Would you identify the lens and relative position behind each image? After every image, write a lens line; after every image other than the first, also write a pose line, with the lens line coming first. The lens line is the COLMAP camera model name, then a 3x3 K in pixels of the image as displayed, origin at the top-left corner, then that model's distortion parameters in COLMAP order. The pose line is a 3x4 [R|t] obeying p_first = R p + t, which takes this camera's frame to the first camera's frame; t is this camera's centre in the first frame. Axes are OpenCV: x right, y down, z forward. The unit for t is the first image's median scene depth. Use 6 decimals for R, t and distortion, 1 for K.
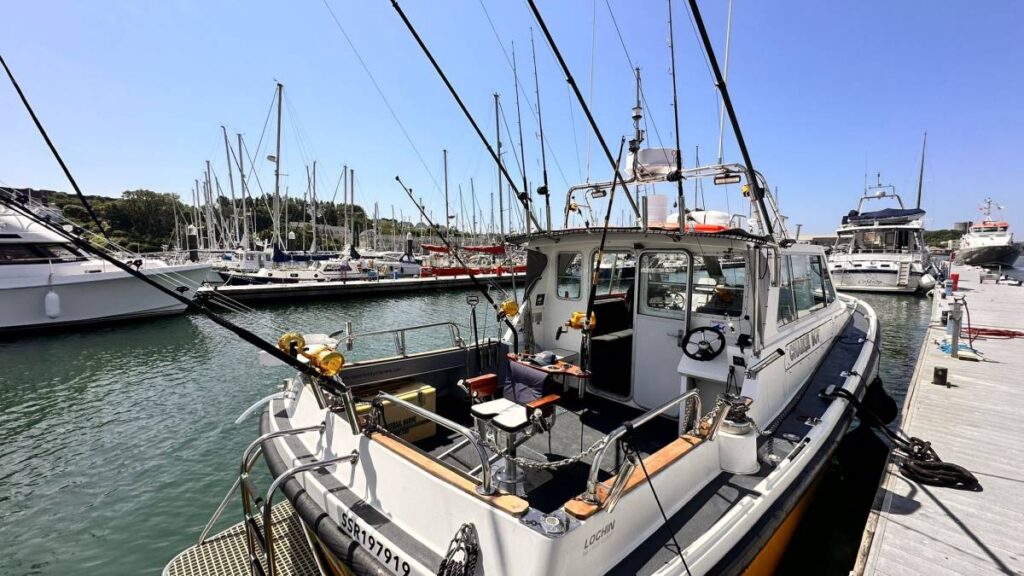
lens RADIAL K [[409.6, 0, 507.7], [0, 409.6, 290.4], [0, 0, 1]] dist [0.020085, 0.000014]
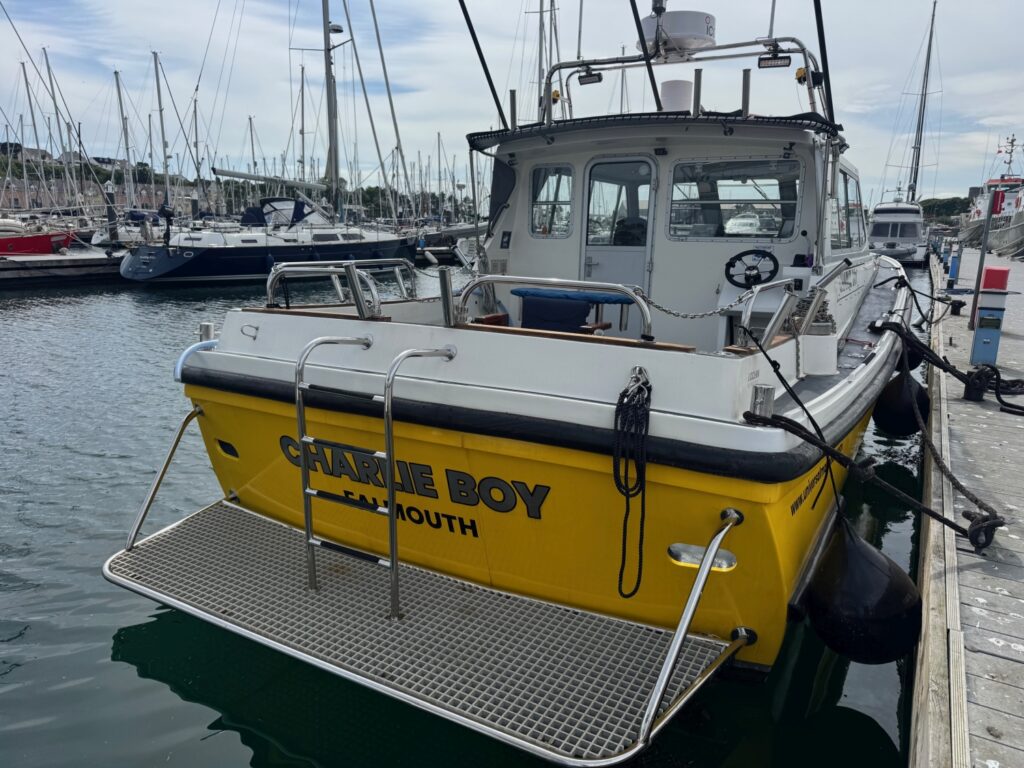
lens RADIAL K [[740.8, 0, 512.0], [0, 740.8, 384.0], [0, 0, 1]] dist [-0.006791, -0.004671]
pose [[0.962163, -0.049427, 0.267953, -0.334500], [0.017925, 0.992761, 0.118763, 0.153918], [-0.271883, -0.109466, 0.956084, -0.242888]]
